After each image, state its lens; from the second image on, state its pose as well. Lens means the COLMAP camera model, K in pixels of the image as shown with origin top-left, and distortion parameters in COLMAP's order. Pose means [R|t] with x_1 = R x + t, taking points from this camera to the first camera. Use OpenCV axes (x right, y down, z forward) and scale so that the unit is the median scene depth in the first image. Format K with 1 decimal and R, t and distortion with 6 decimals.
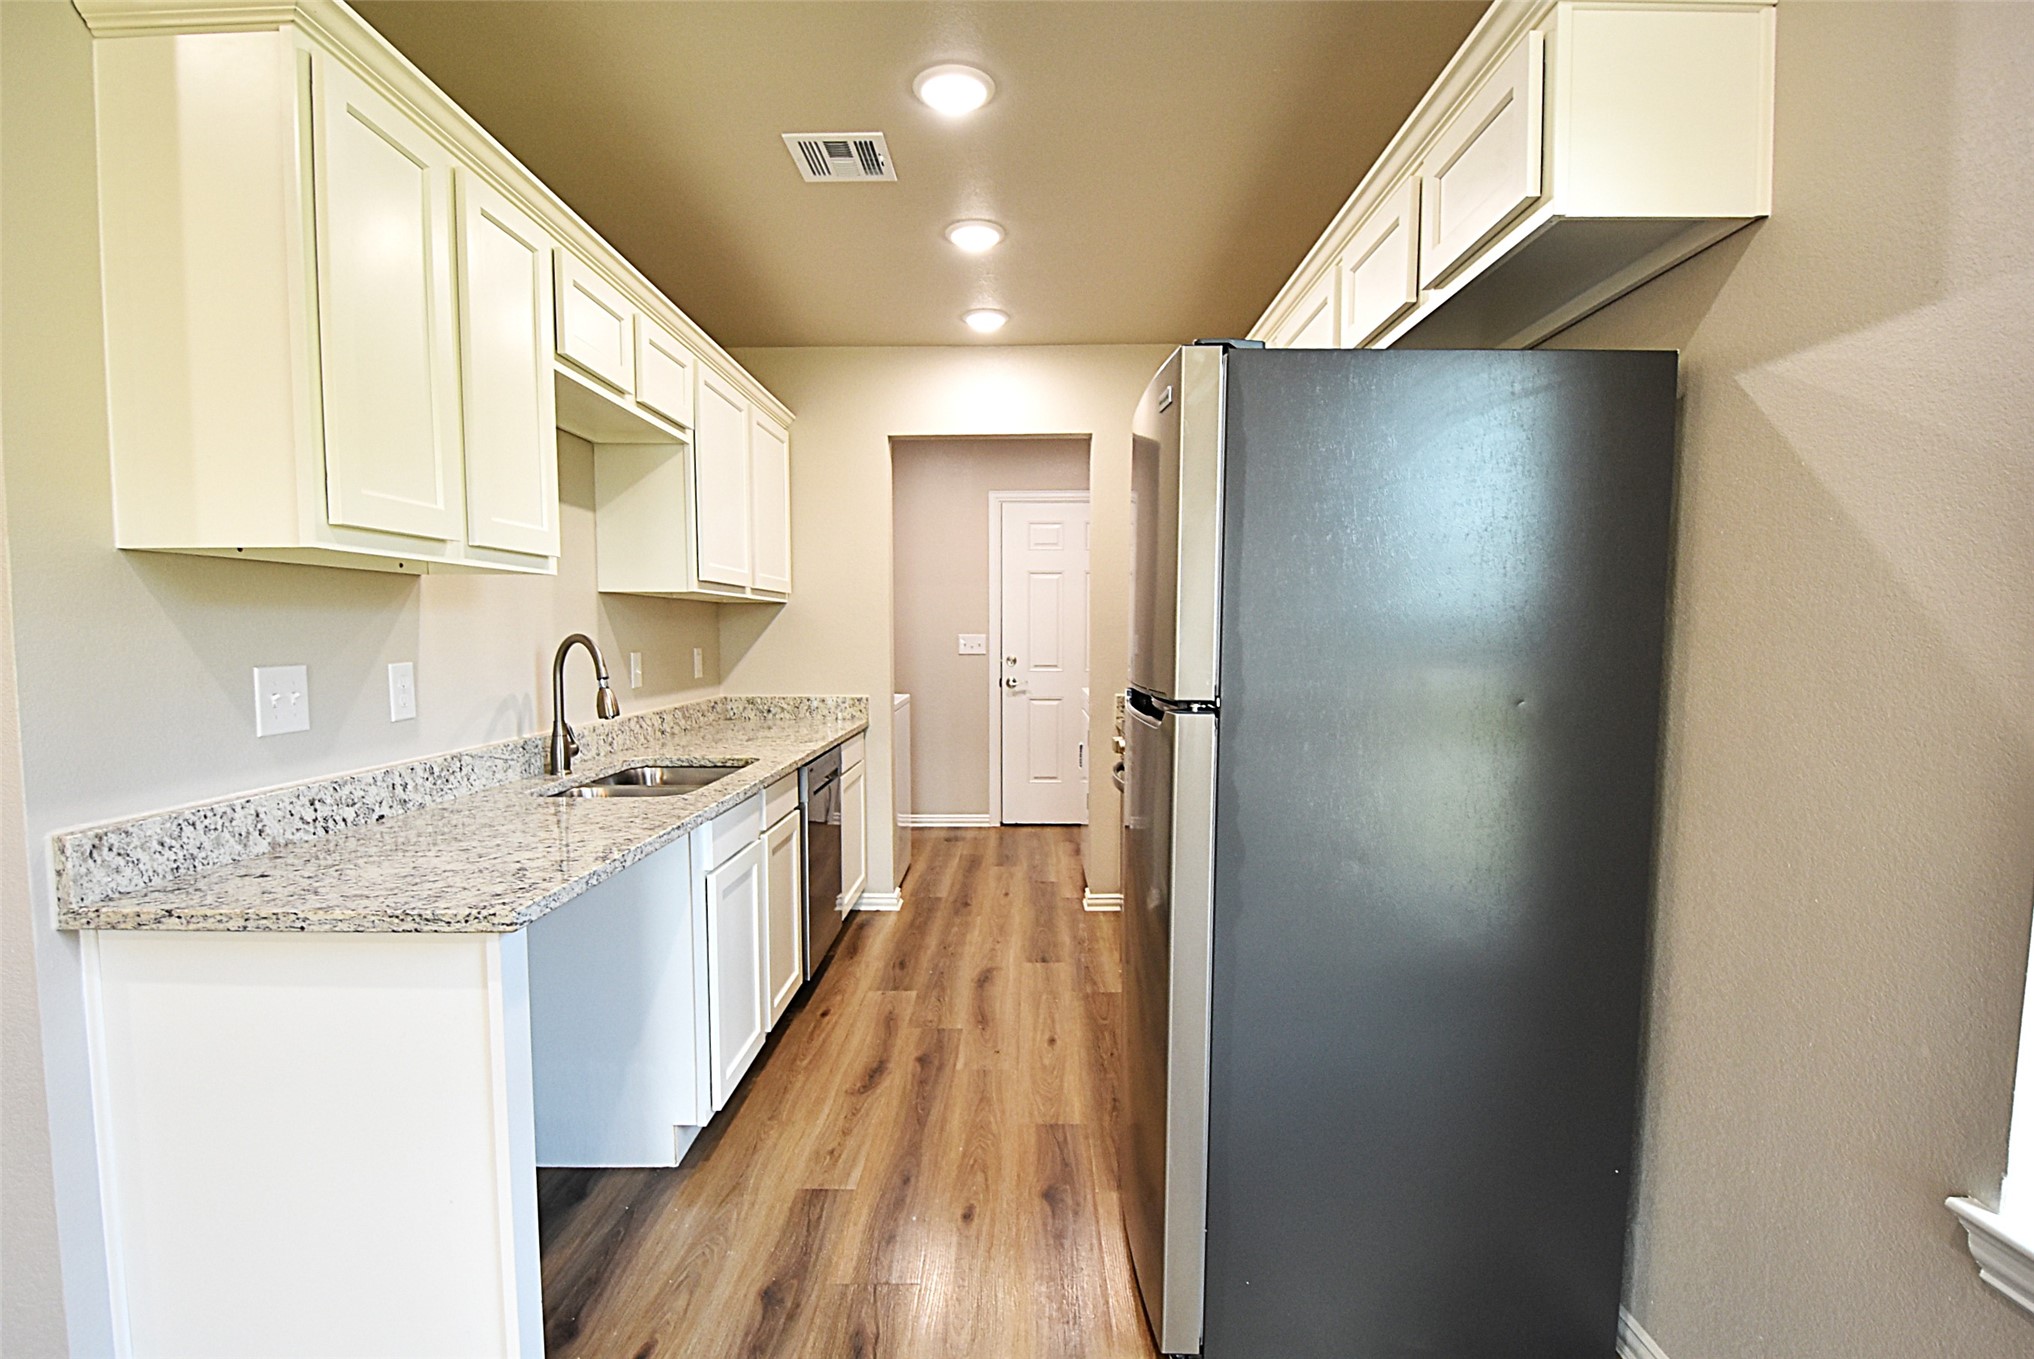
lens RADIAL K [[990.1, 0, 1011.7], [0, 990.1, 709.1], [0, 0, 1]] dist [0.016942, -0.028168]
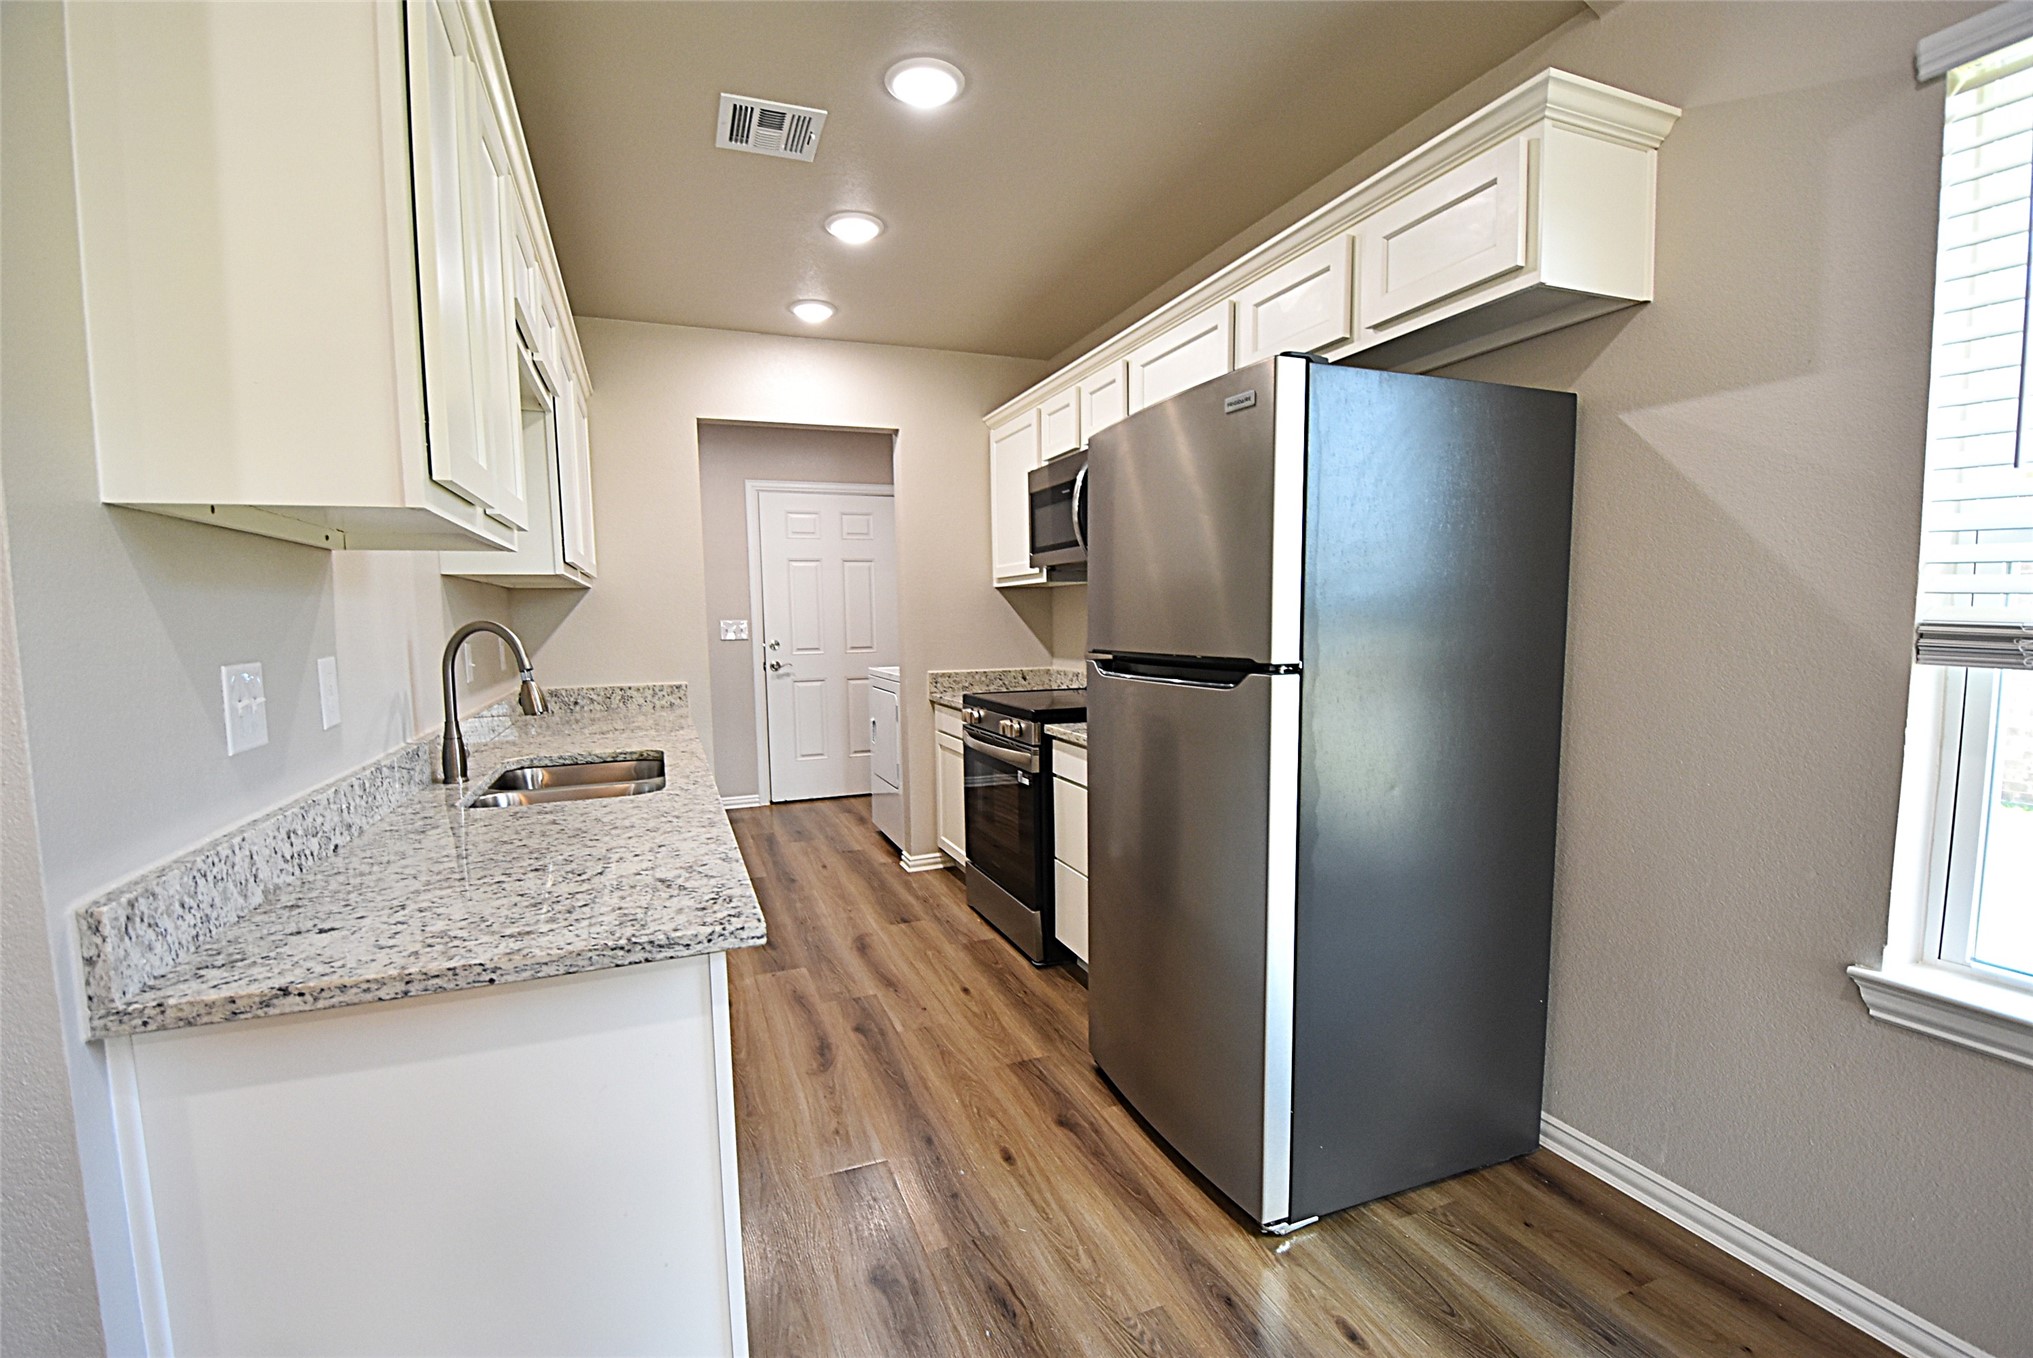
lens RADIAL K [[895.4, 0, 1011.3], [0, 895.4, 702.6], [0, 0, 1]] dist [0.014698, -0.026264]
pose [[0.924634, -0.051483, 0.377360, -0.321062], [0.045330, 0.998655, 0.025175, -0.002256], [-0.378148, -0.006171, 0.925724, 0.090767]]
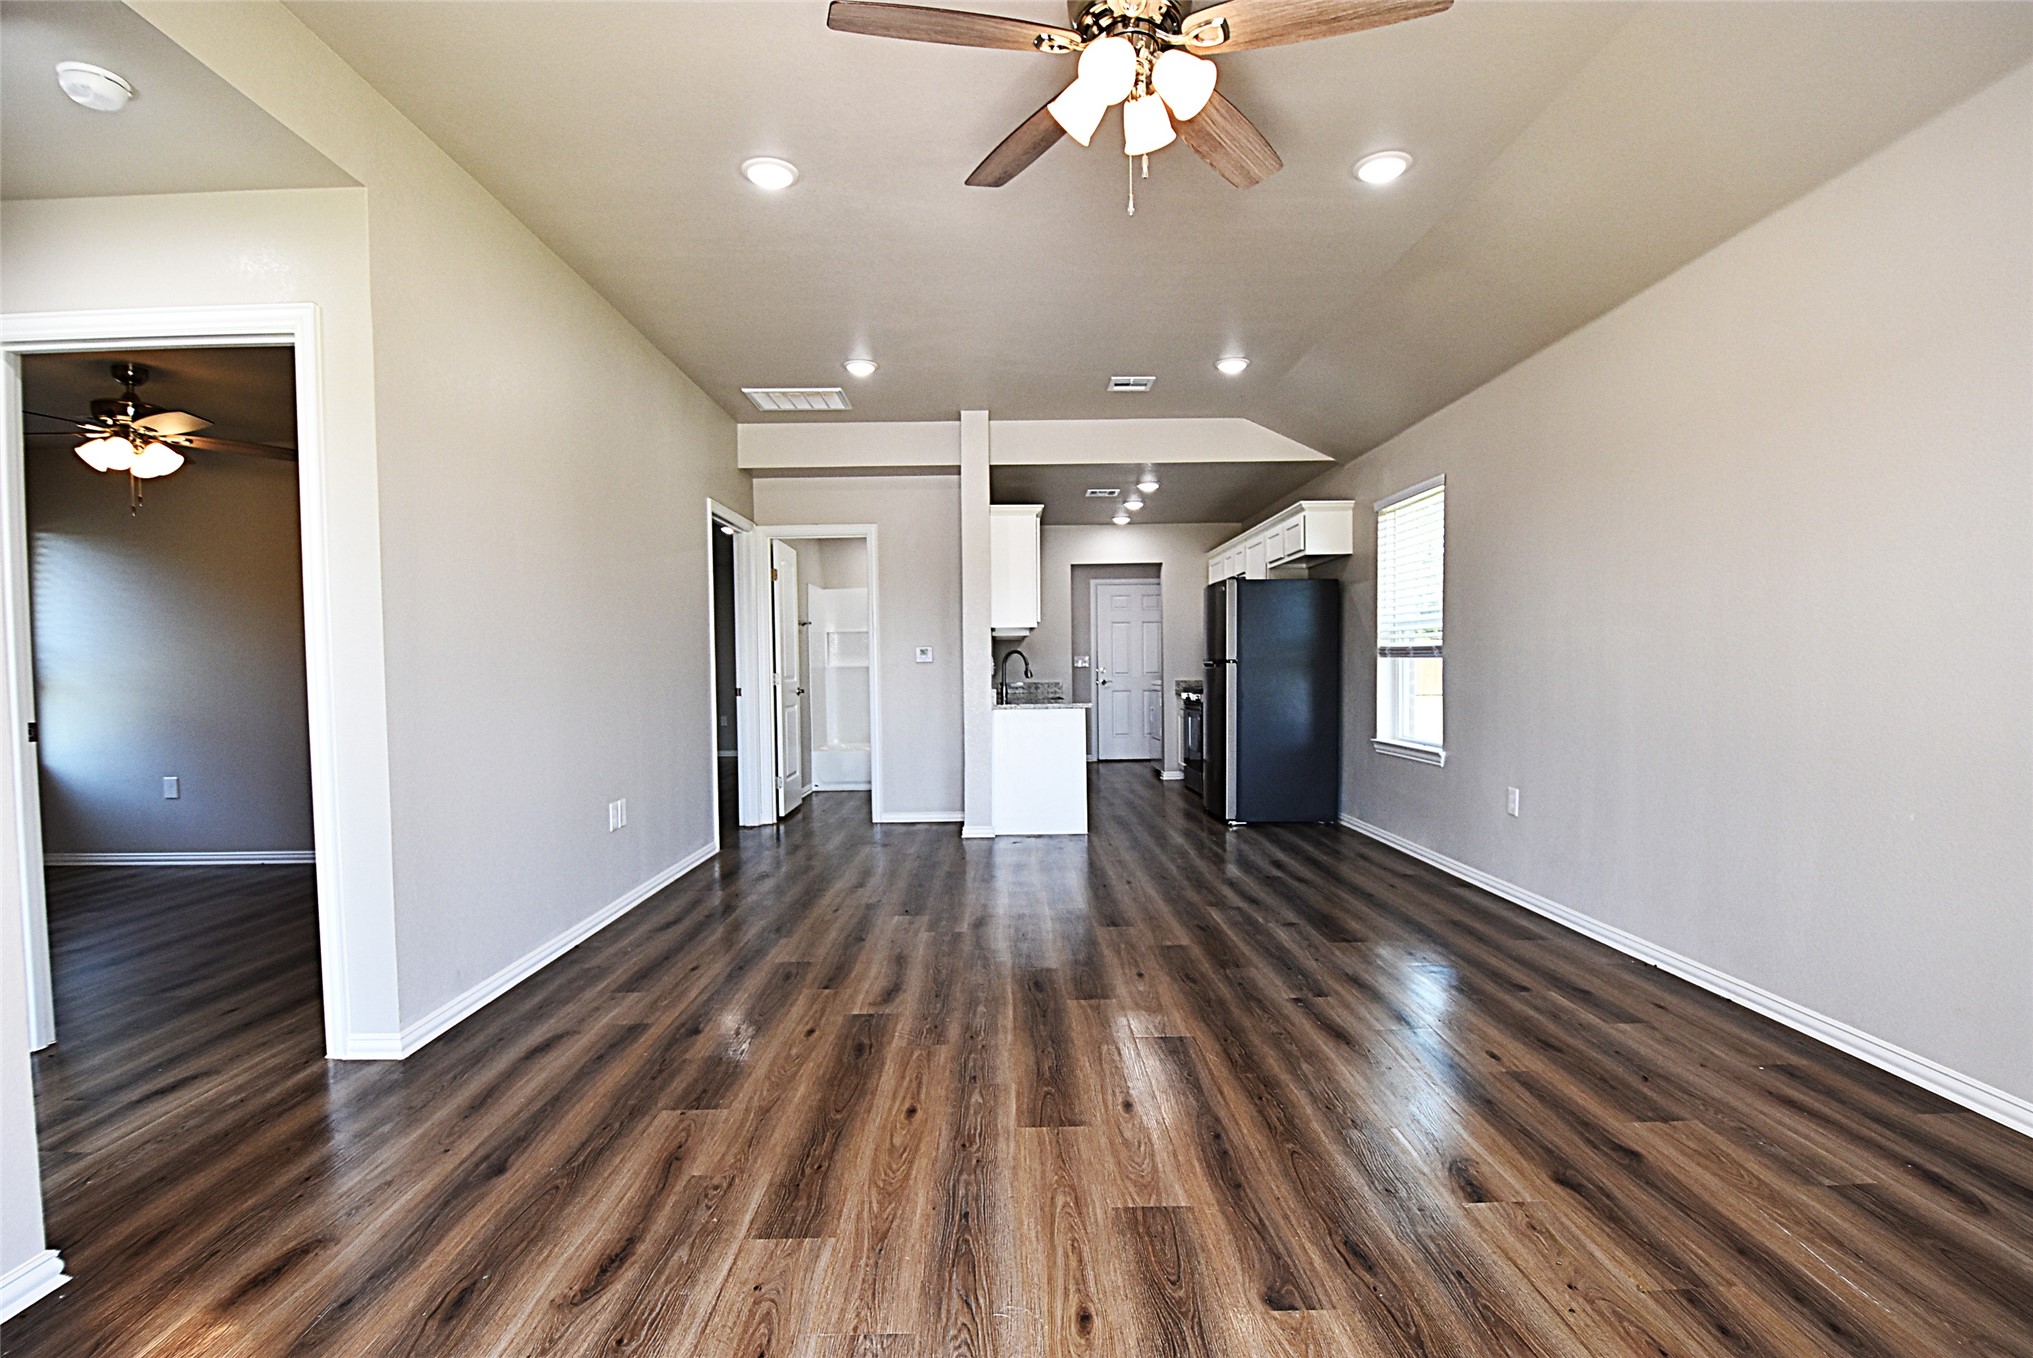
lens RADIAL K [[991.6, 0, 1016.5], [0, 991.6, 679.0], [0, 0, 1]] dist [0.015495, -0.029945]
pose [[0.999527, -0.015230, 0.026711, -0.537576], [0.017011, 0.997557, -0.067756, 0.218351], [-0.025614, 0.068178, 0.997344, -2.031895]]
